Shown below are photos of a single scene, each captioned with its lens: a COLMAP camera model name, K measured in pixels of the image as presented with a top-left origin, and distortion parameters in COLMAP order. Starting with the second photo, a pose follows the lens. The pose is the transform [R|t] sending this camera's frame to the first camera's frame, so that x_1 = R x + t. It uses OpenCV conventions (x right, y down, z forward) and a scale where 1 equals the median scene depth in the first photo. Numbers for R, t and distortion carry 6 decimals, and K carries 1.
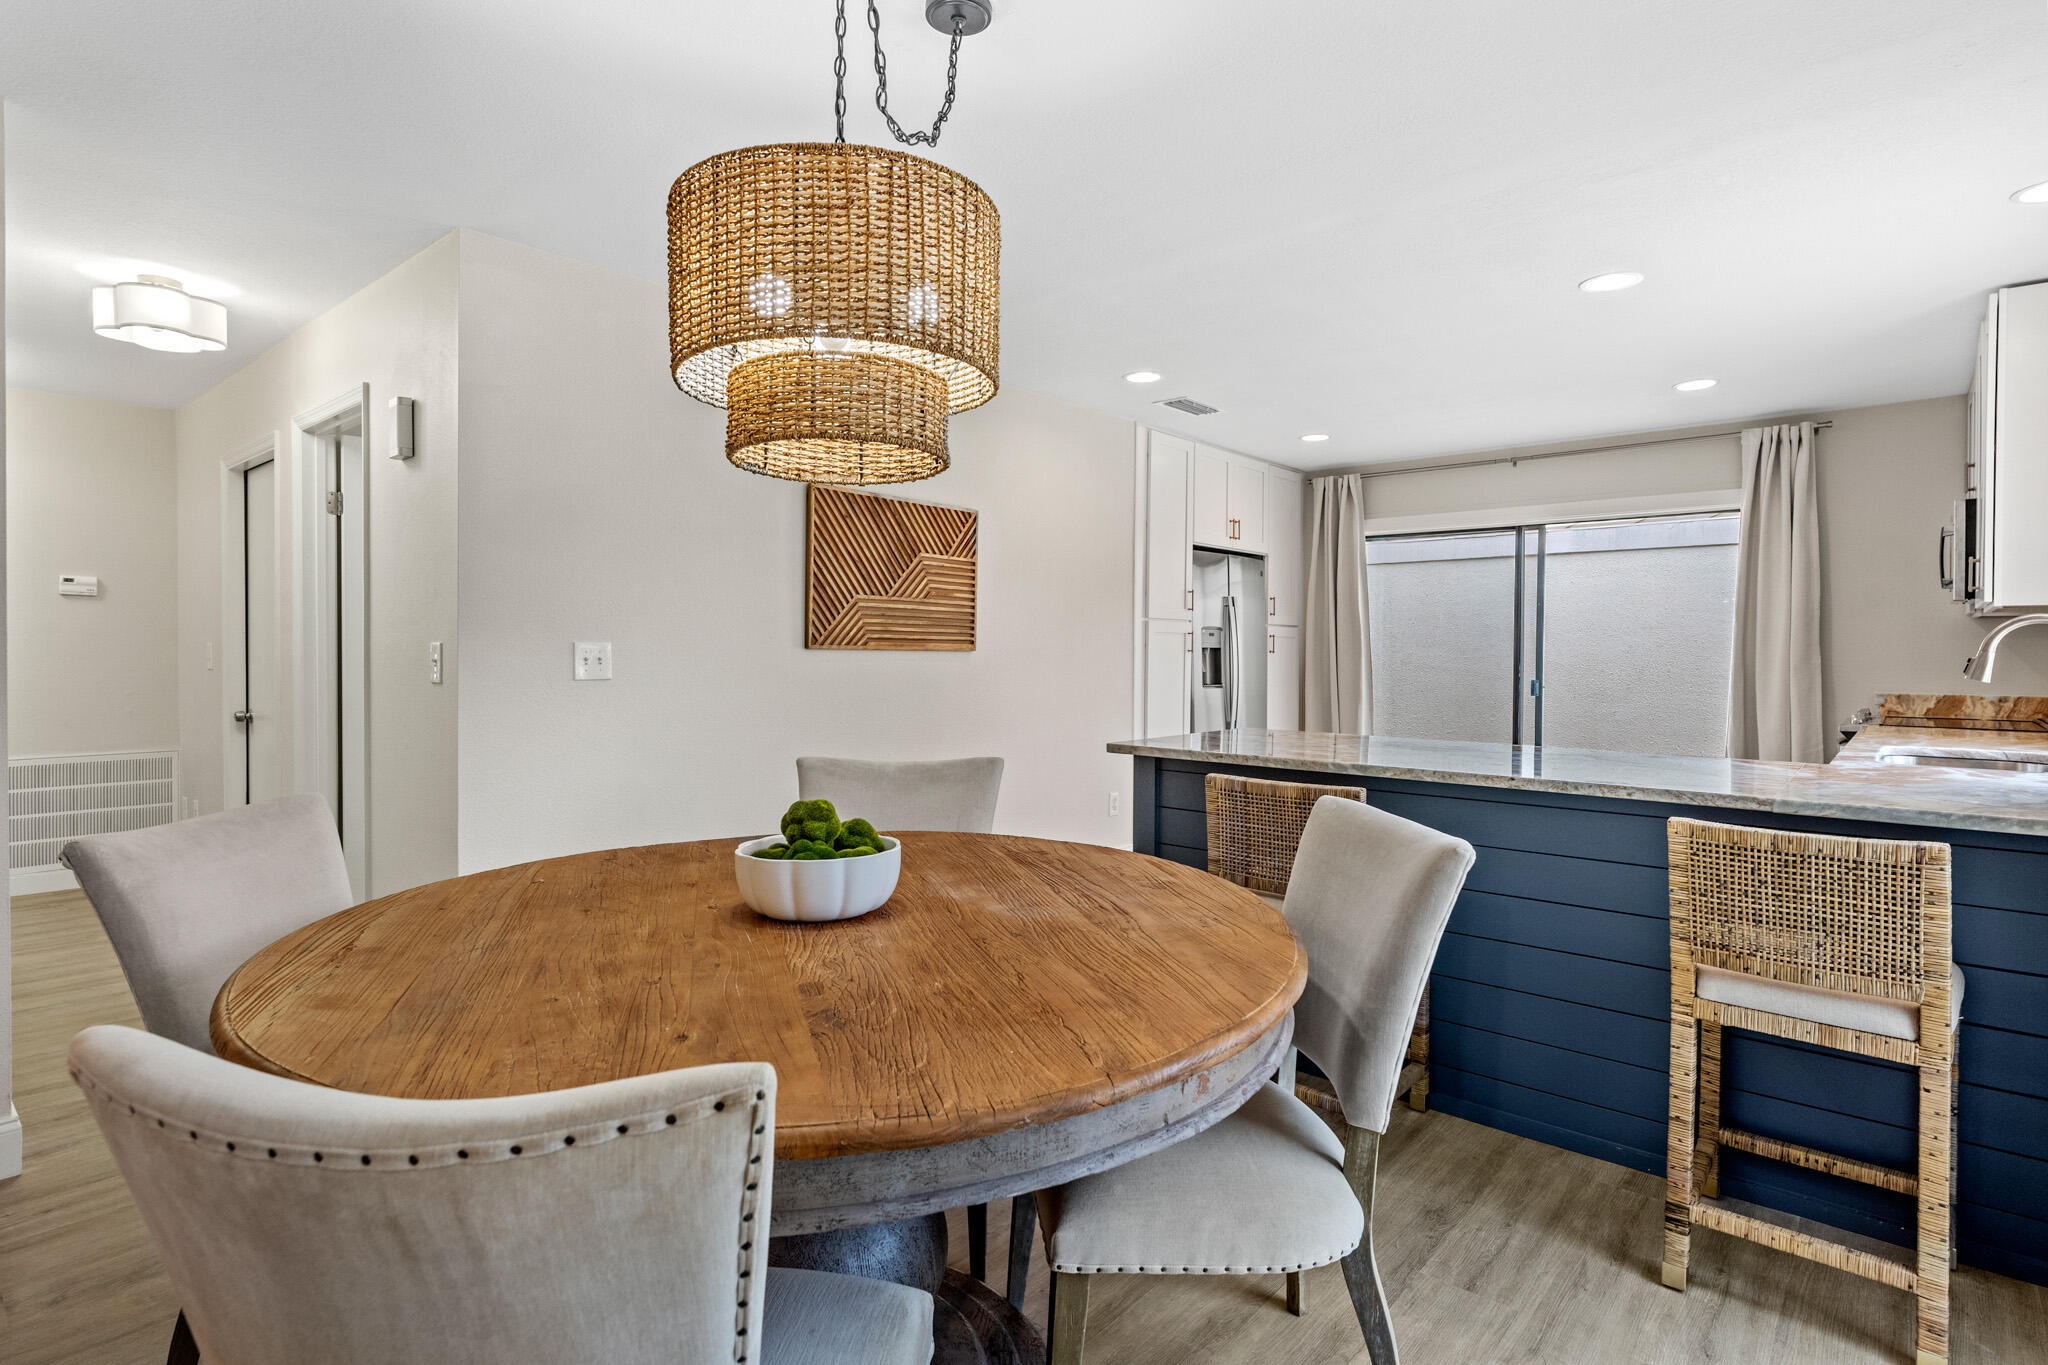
lens RADIAL K [[1044.9, 0, 1026.2], [0, 1044.9, 657.9], [0, 0, 1]] dist [0.011861, -0.001506]
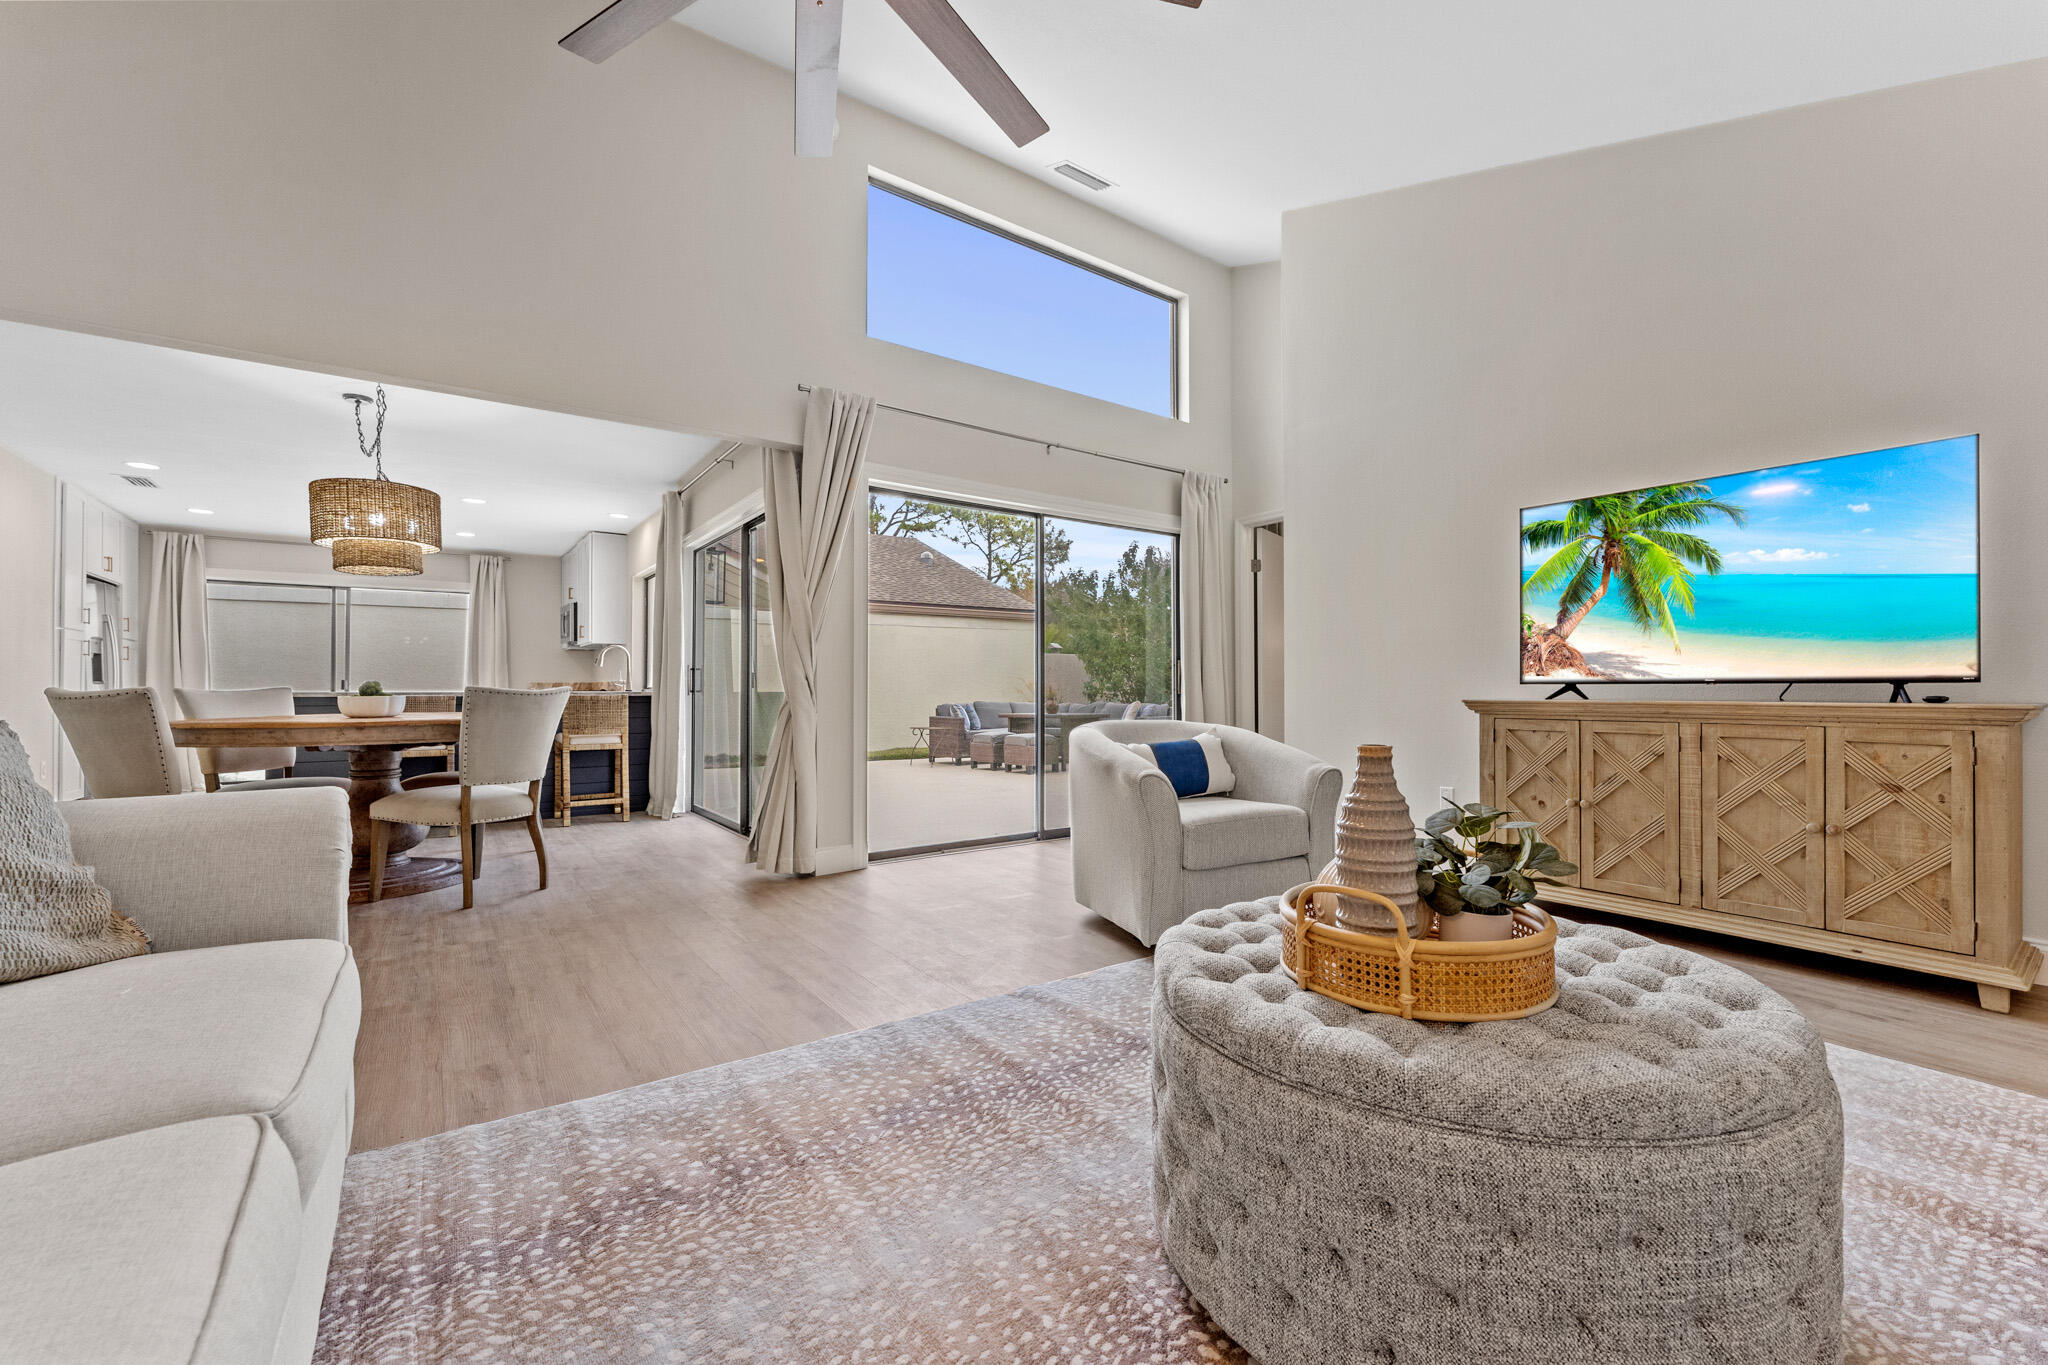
lens RADIAL K [[816.0, 0, 1017.4], [0, 816.0, 691.5], [0, 0, 1]] dist [-0.003128, -0.000999]
pose [[0.235839, -0.006417, 0.971771, -0.642102], [0.009841, 0.999943, 0.004215, 0.055341], [-0.971742, 0.008569, 0.235888, -0.428382]]
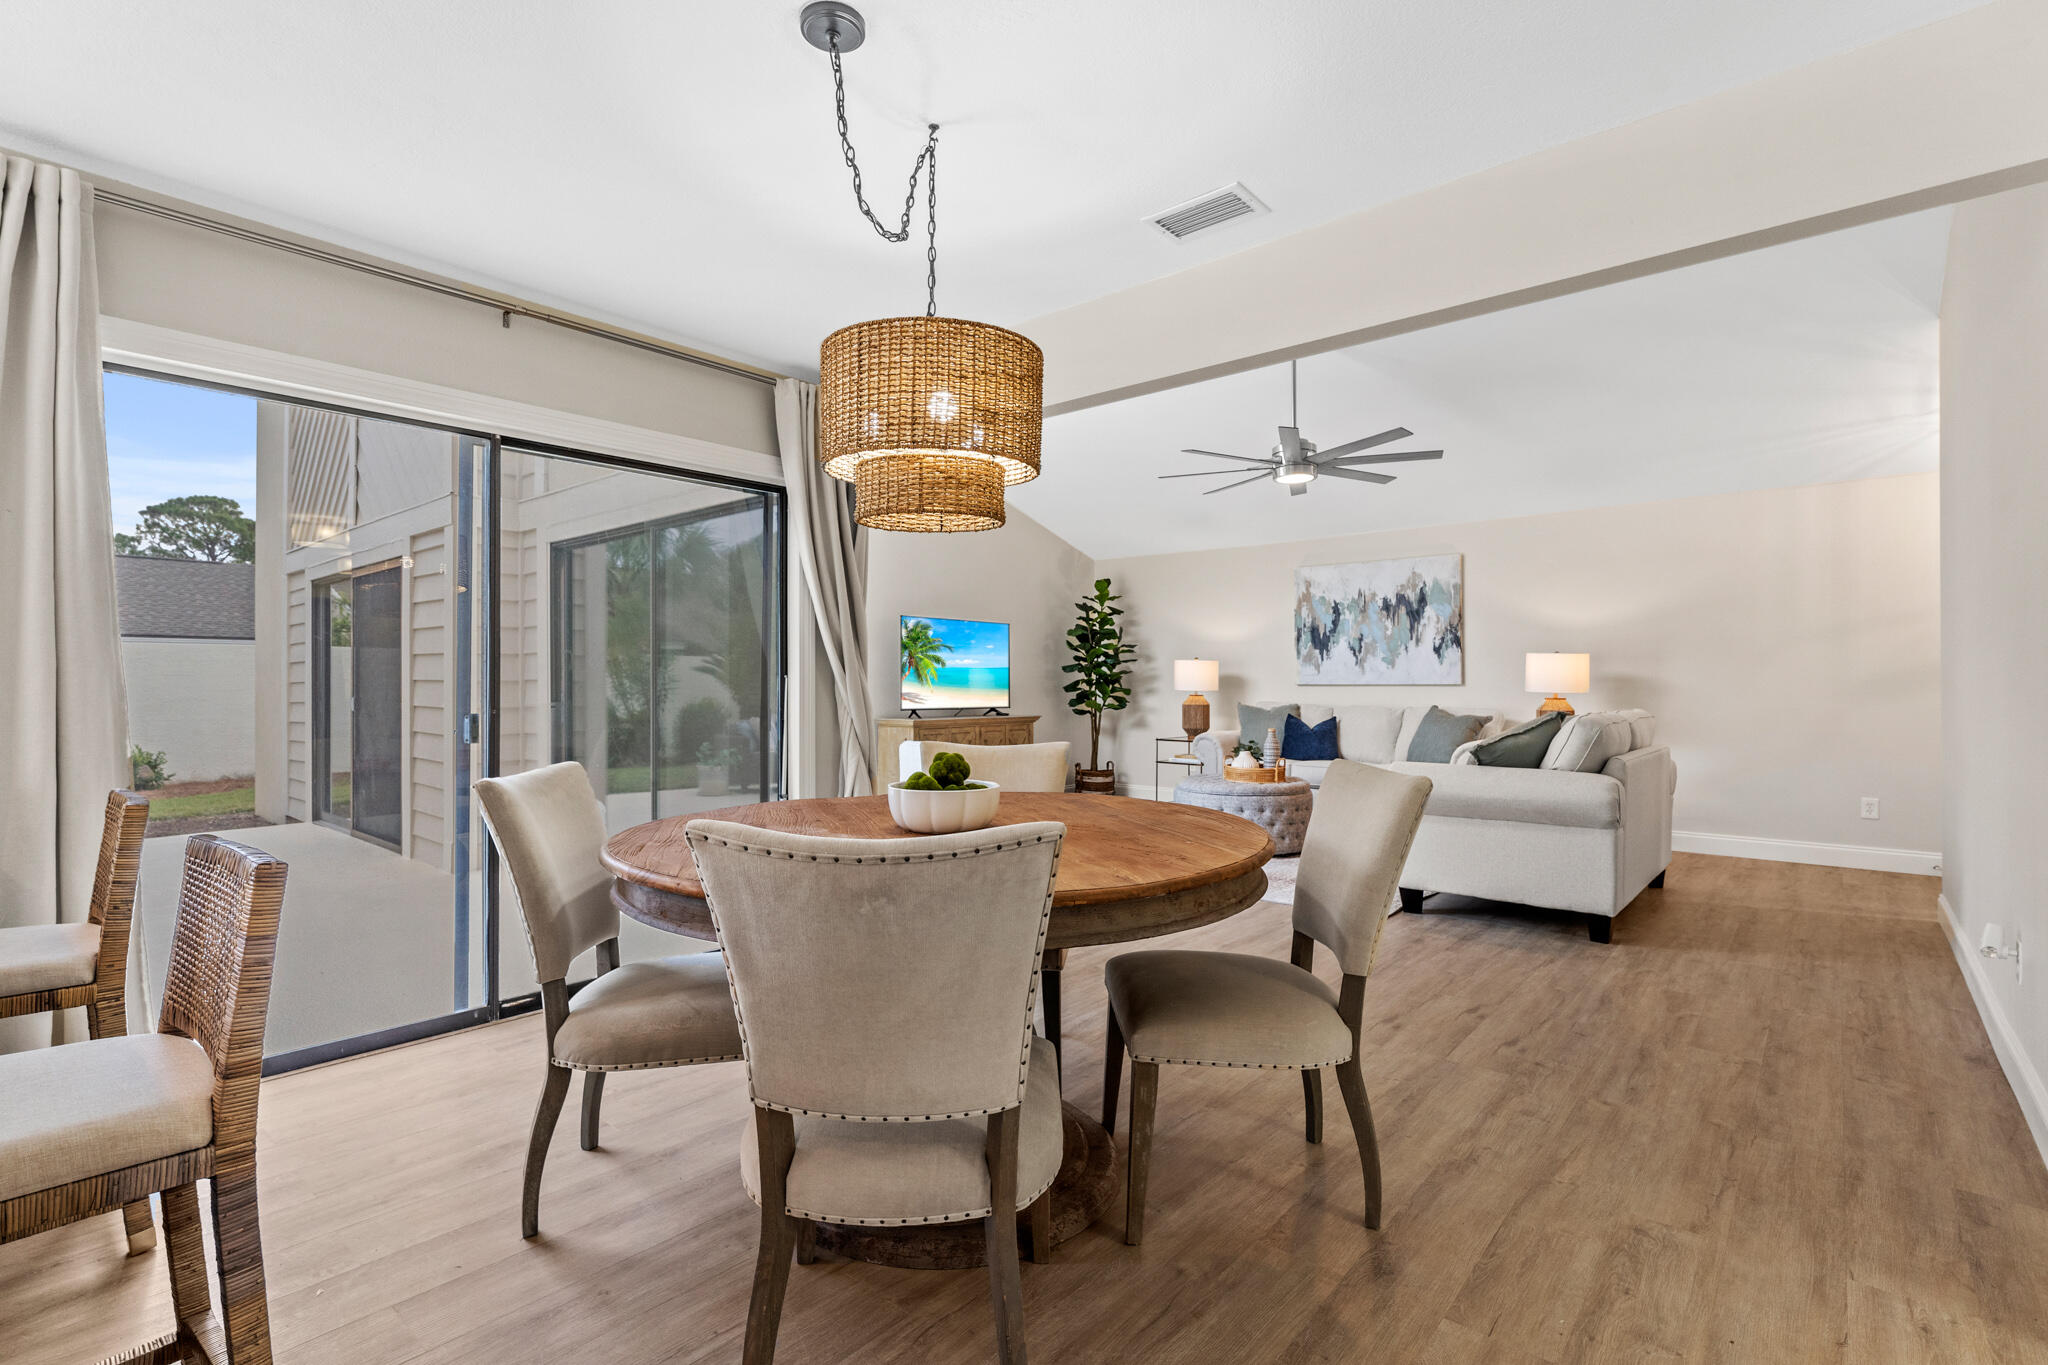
lens RADIAL K [[929.3, 0, 1024.4], [0, 929.3, 680.6], [0, 0, 1]] dist [-0.007201, 0.001019]
pose [[-0.999926, -0.001427, 0.012101, -0.089305], [-0.001436, 0.999999, -0.000753, 0.010693], [-0.012099, -0.000770, -0.999927, 0.747380]]
